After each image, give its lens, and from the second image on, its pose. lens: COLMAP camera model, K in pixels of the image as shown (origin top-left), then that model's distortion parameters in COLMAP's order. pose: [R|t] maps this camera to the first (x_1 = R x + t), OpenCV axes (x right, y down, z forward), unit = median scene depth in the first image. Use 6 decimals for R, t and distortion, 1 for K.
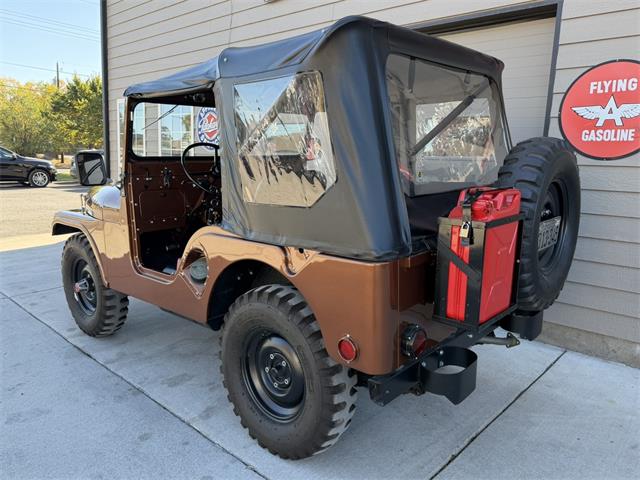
lens RADIAL K [[475.1, 0, 319.6], [0, 475.1, 237.9], [0, 0, 1]] dist [0.027795, -0.035690]
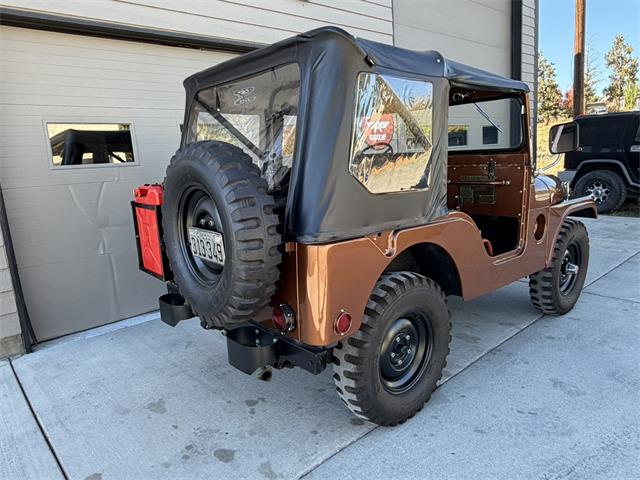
lens RADIAL K [[444.8, 0, 318.4], [0, 444.8, 243.0], [0, 0, 1]] dist [-0.012295, 0.018670]
pose [[0.100108, -0.223831, 0.969473, -1.265205], [0.226865, 0.953837, 0.196794, -0.218231], [-0.968768, 0.200239, 0.146266, 1.069125]]
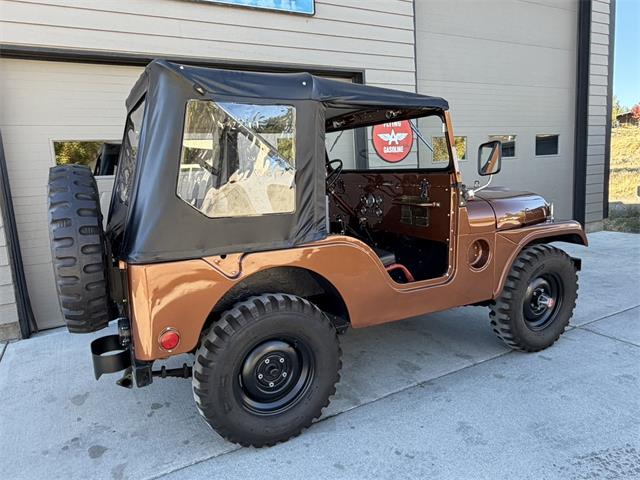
lens RADIAL K [[444.8, 0, 317.6], [0, 444.8, 242.2], [0, 0, 1]] dist [-0.012295, 0.018670]
pose [[0.321765, -0.200262, 0.925399, -1.189897], [0.217522, 0.966868, 0.133602, -0.163136], [-0.921494, 0.158306, 0.354666, 0.721694]]
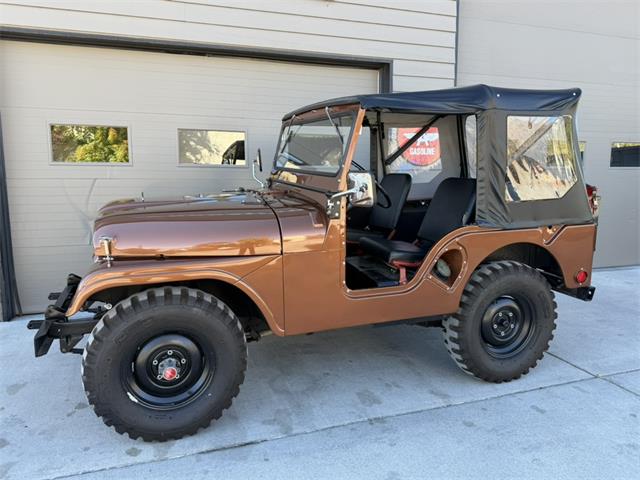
lens RADIAL K [[475.1, 0, 316.7], [0, 475.1, 242.3], [0, 0, 1]] dist [0.027795, -0.035690]
pose [[0.477008, -0.156814, 0.864797, -1.059862], [0.158490, 0.983171, 0.090858, -0.113378], [-0.864491, 0.093721, 0.493834, 0.537096]]
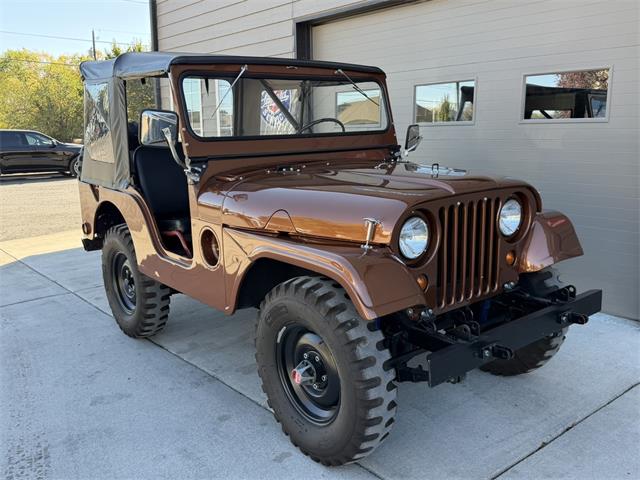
lens RADIAL K [[595.7, 0, 320.5], [0, 595.7, 240.2], [0, 0, 1]] dist [0.032310, 0.000000]
pose [[0.988915, -0.023436, -0.146623, 0.021024], [0.026054, 0.999533, 0.015958, 0.021146], [0.146180, -0.019601, 0.989064, -0.153616]]
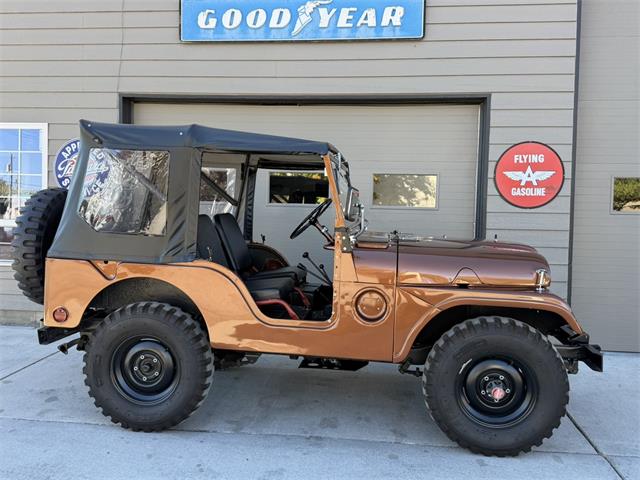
lens RADIAL K [[595.7, 0, 318.7], [0, 595.7, 242.8], [0, 0, 1]] dist [0.032310, 0.000000]
pose [[0.809148, -0.044790, 0.585895, -0.984825], [0.100317, 0.992982, -0.062631, -0.012864], [-0.578978, 0.109453, 0.807963, -0.076771]]
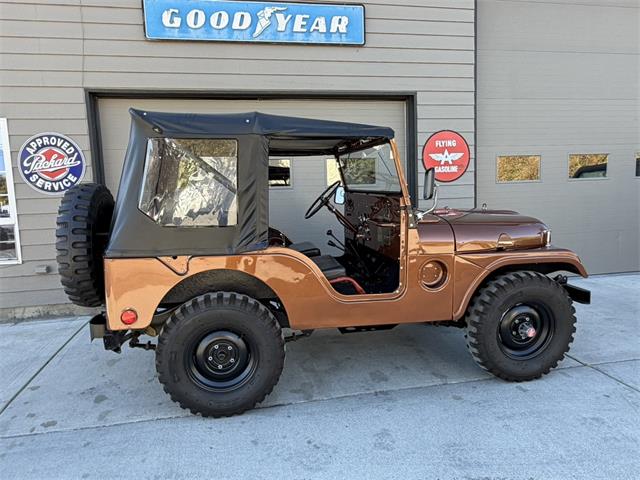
lens RADIAL K [[444.8, 0, 318.1], [0, 444.8, 243.0], [0, 0, 1]] dist [-0.012295, 0.018670]
pose [[0.592393, -0.146945, 0.792135, -1.134021], [0.181647, 0.982270, 0.046373, -0.103762], [-0.784904, 0.116417, 0.608582, 0.371023]]
